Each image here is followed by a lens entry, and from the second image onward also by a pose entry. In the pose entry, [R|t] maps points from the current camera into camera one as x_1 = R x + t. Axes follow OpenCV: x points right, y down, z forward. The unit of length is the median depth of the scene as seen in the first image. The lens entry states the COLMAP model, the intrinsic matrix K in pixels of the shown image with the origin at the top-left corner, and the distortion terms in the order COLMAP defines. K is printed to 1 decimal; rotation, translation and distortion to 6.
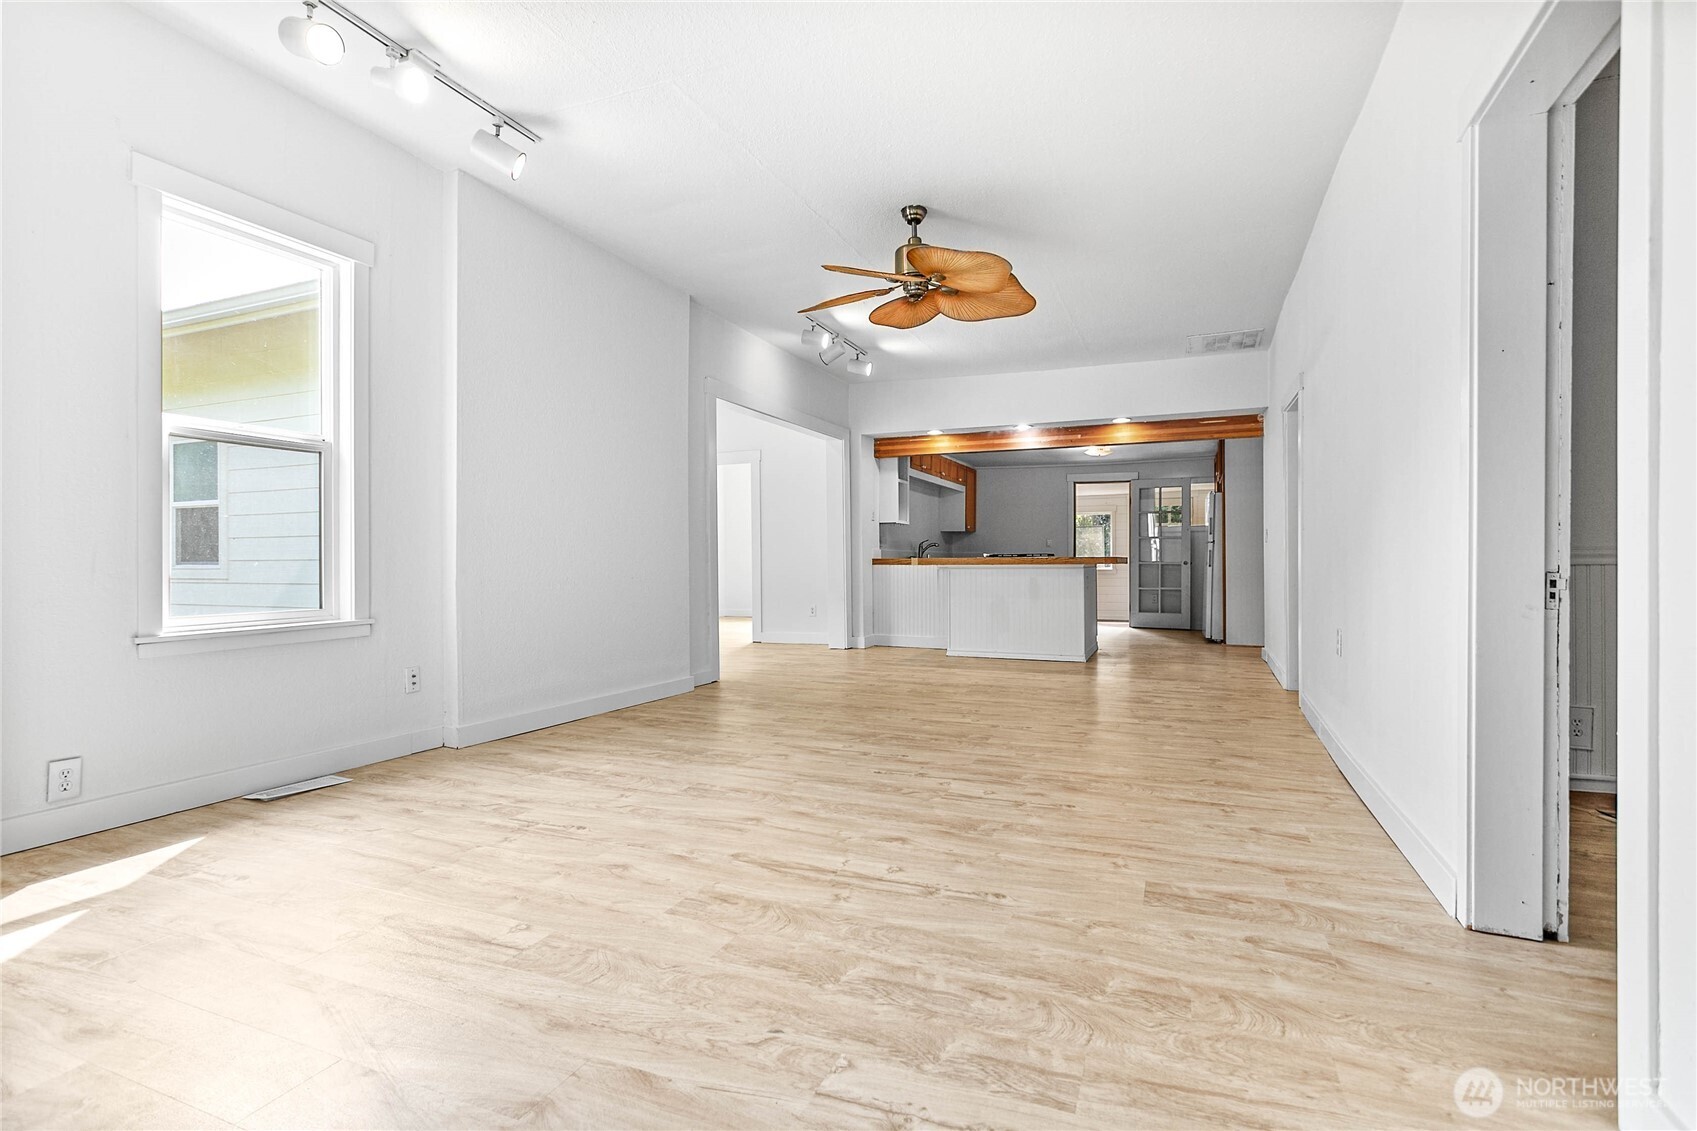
lens RADIAL K [[804.2, 0, 842.7], [0, 804.2, 559.8], [0, 0, 1]] dist [0.000583, 0.002098]
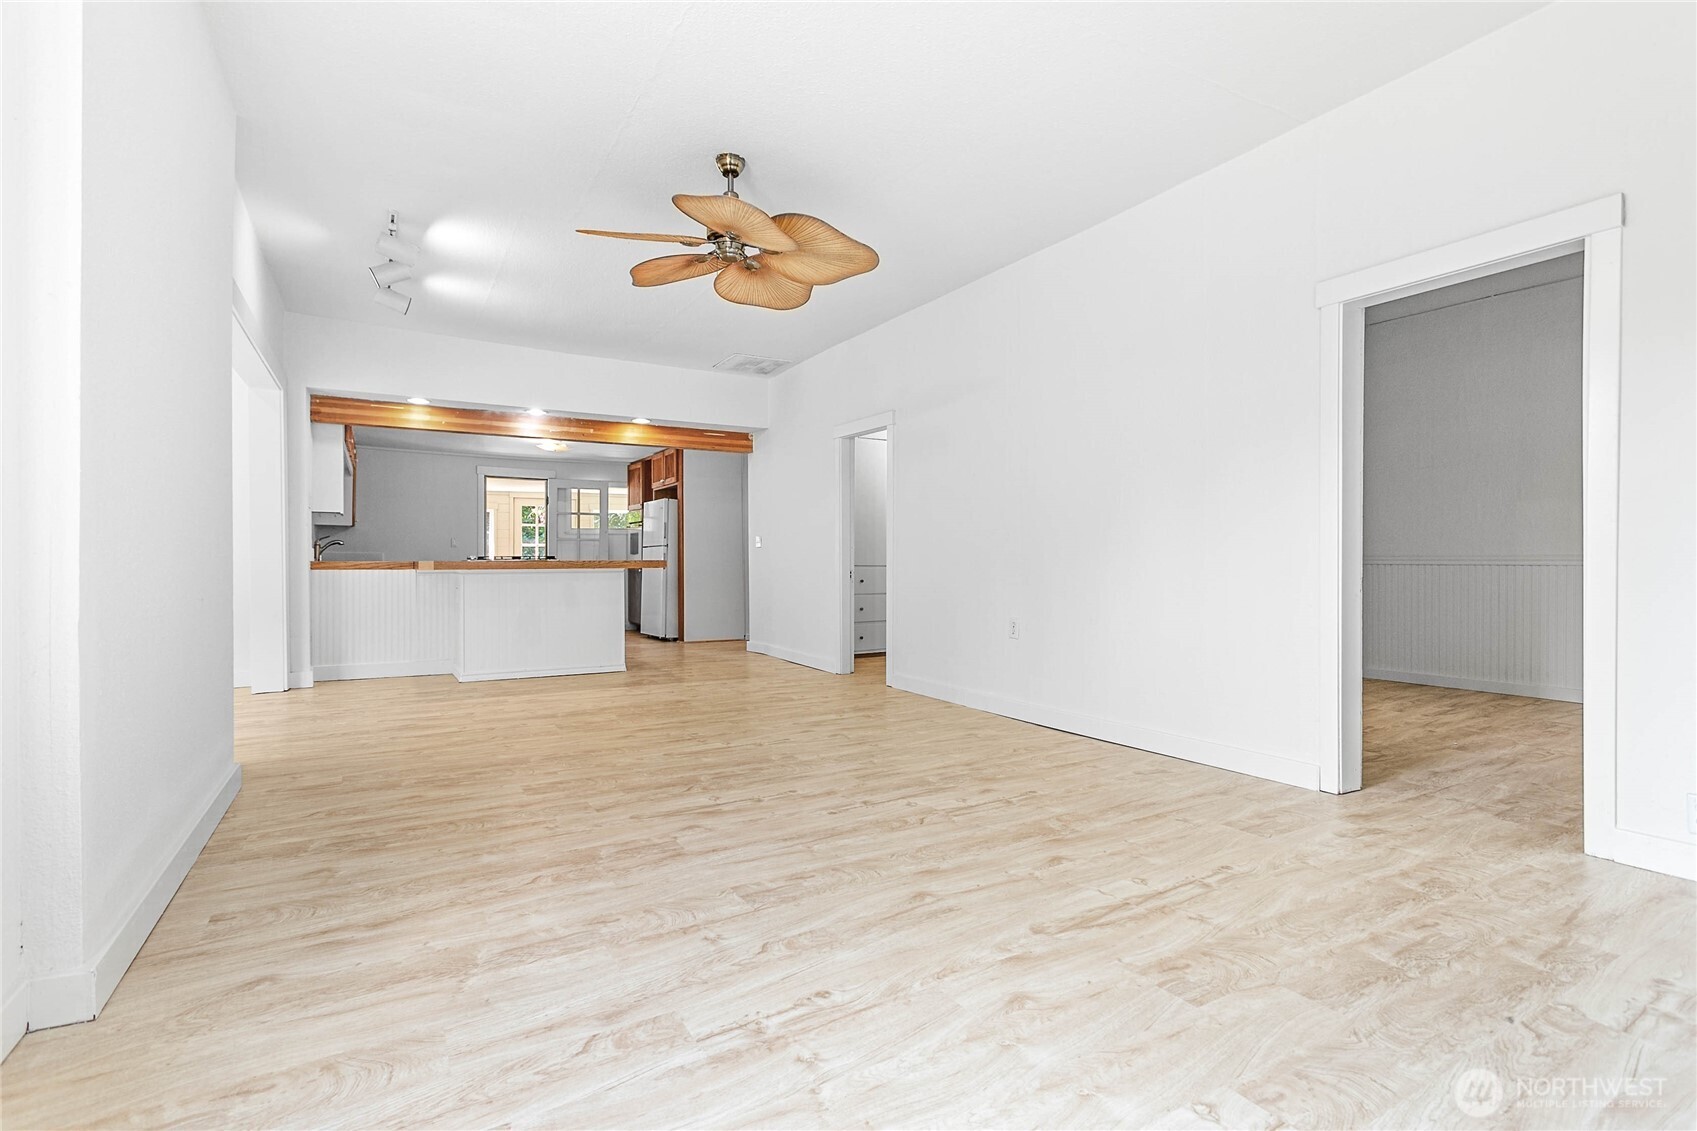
lens RADIAL K [[804.2, 0, 842.7], [0, 804.2, 559.8], [0, 0, 1]] dist [0.000583, 0.002098]
pose [[0.595507, 0.001445, 0.803349, -0.651123], [-0.001882, 0.999998, -0.000404, -0.008411], [-0.803348, -0.001271, 0.595509, 0.478244]]
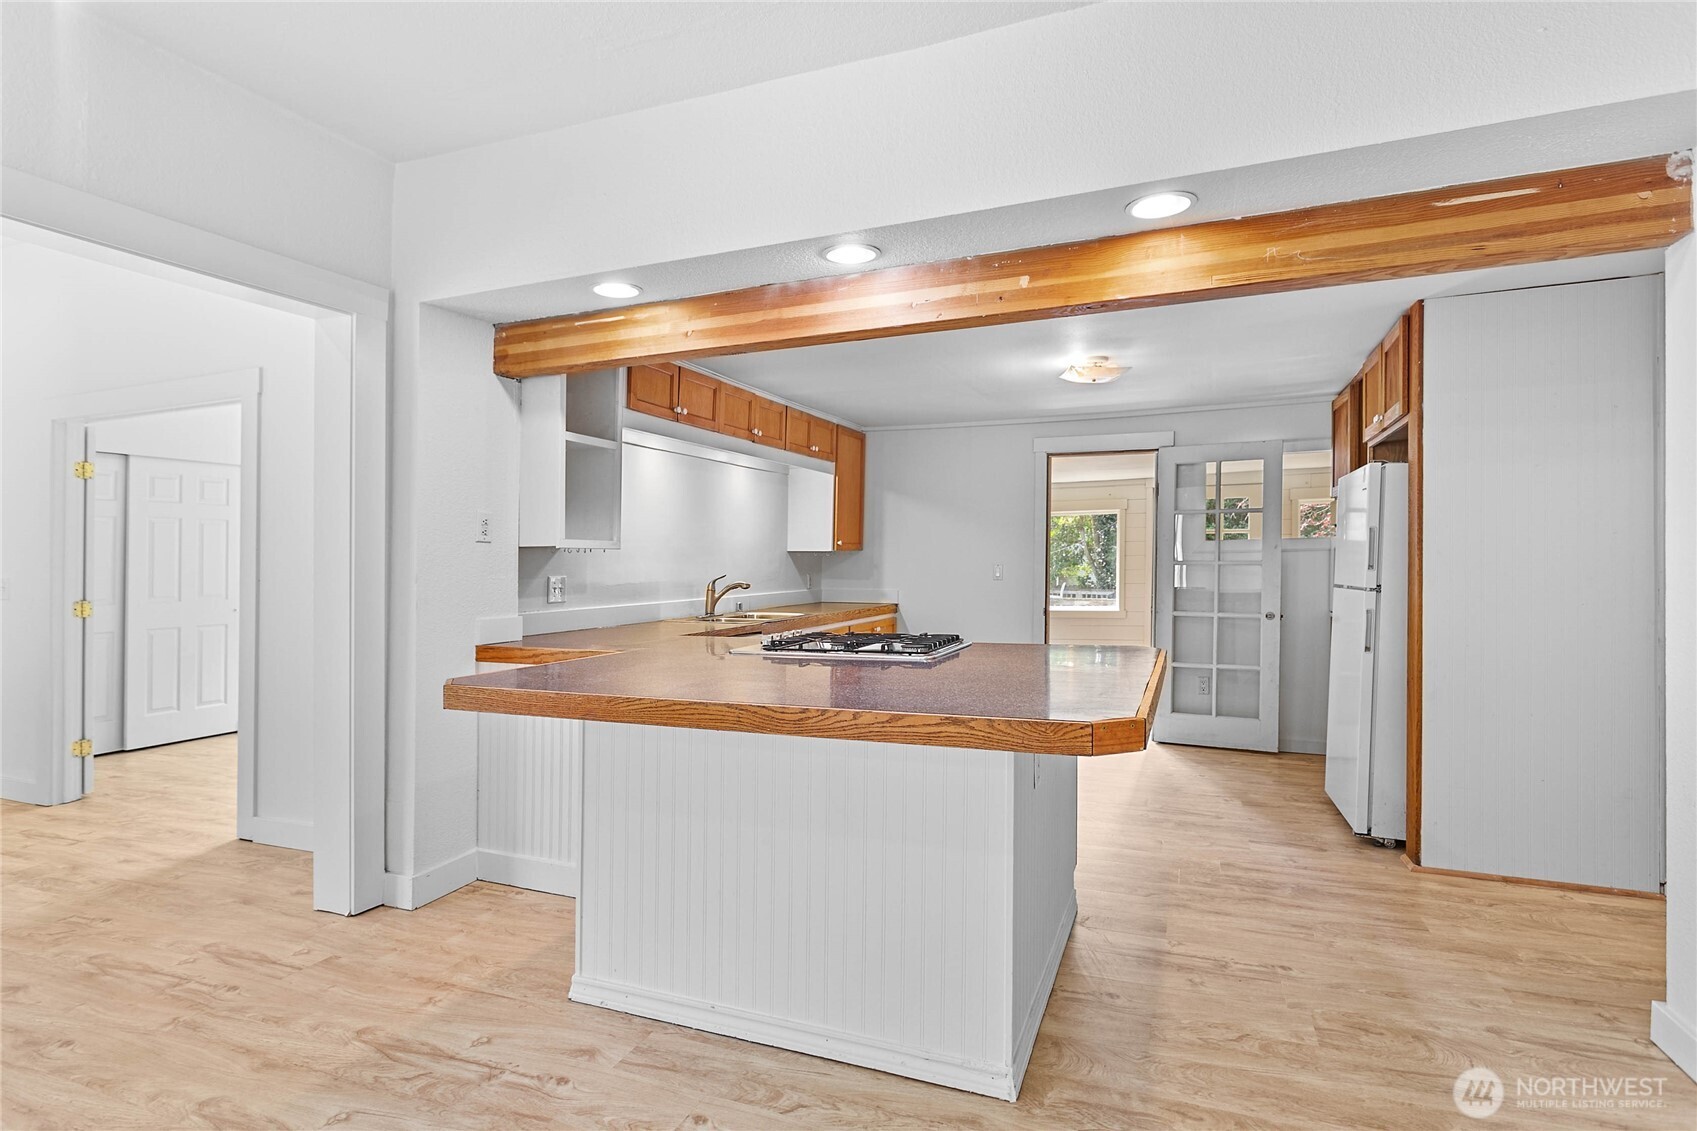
lens RADIAL K [[858.3, 0, 839.6], [0, 858.3, 596.9], [0, 0, 1]] dist [-0.001511, 0.000433]
pose [[0.999902, -0.007261, 0.011976, 0.495997], [0.006745, 0.999072, 0.042539, -0.099668], [-0.012274, -0.042454, 0.999023, 1.505384]]
